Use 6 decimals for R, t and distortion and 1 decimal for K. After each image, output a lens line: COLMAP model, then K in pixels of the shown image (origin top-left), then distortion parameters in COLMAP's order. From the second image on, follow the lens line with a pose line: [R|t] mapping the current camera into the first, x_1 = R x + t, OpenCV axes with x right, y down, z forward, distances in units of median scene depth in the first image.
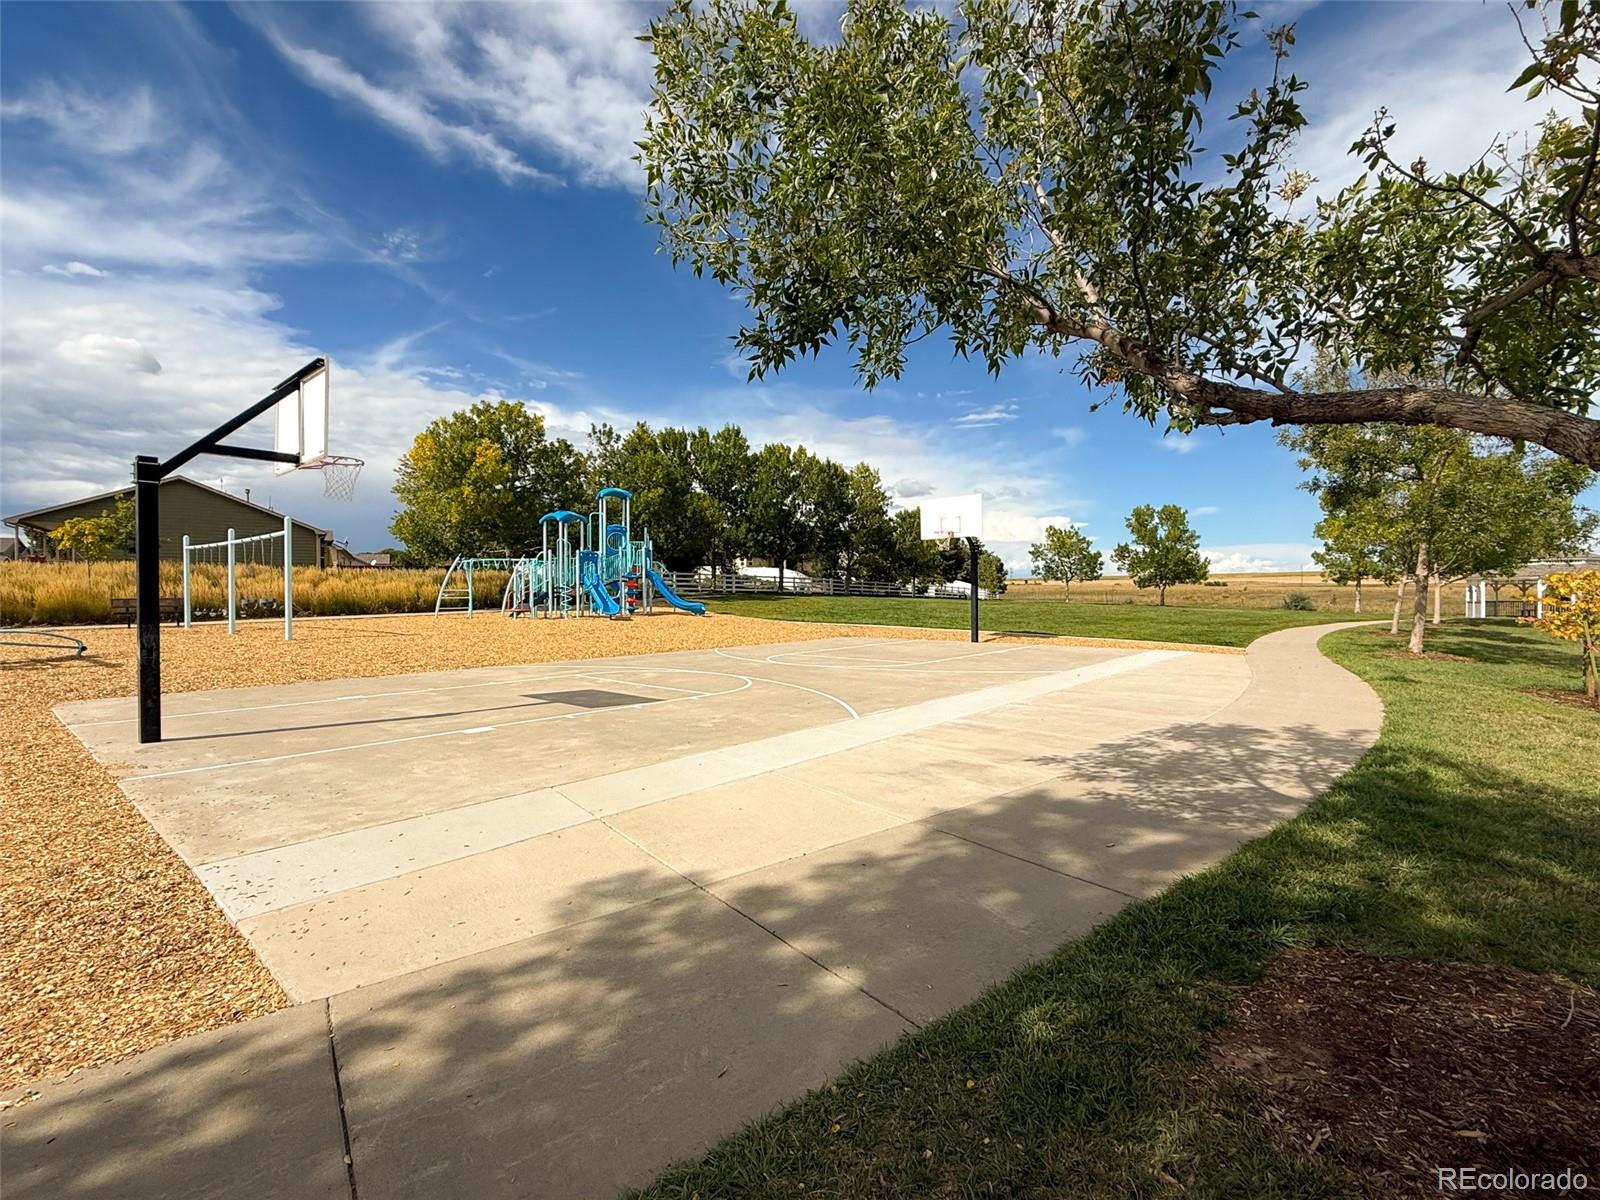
lens RADIAL K [[709.0, 0, 800.0], [0, 709.0, 600.0], [0, 0, 1]] dist [0.000685, 0.000244]
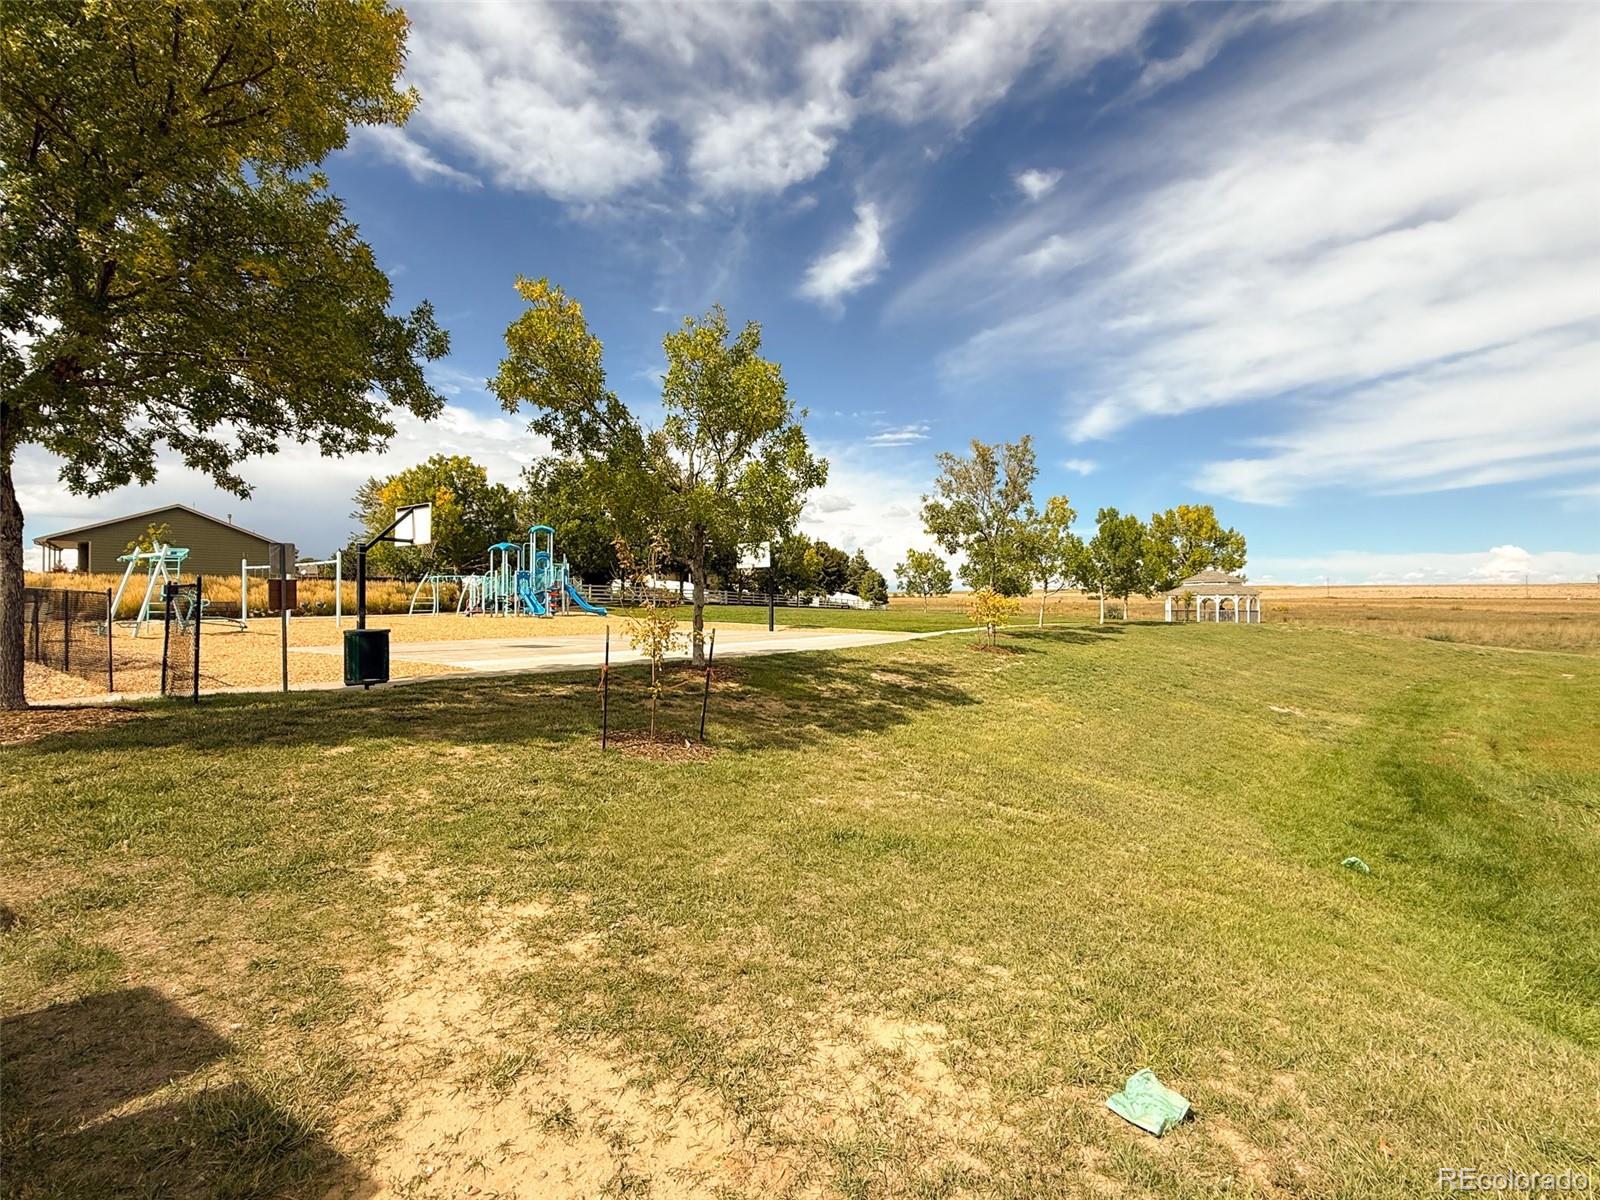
lens RADIAL K [[706.4, 0, 800.0], [0, 706.4, 600.0], [0, 0, 1]] dist [0.018157, 0.000258]
pose [[0.993998, 0.007811, 0.109122, 0.036929], [-0.006117, 0.999856, -0.015855, 0.003136], [-0.109230, 0.015092, 0.993902, -0.177230]]
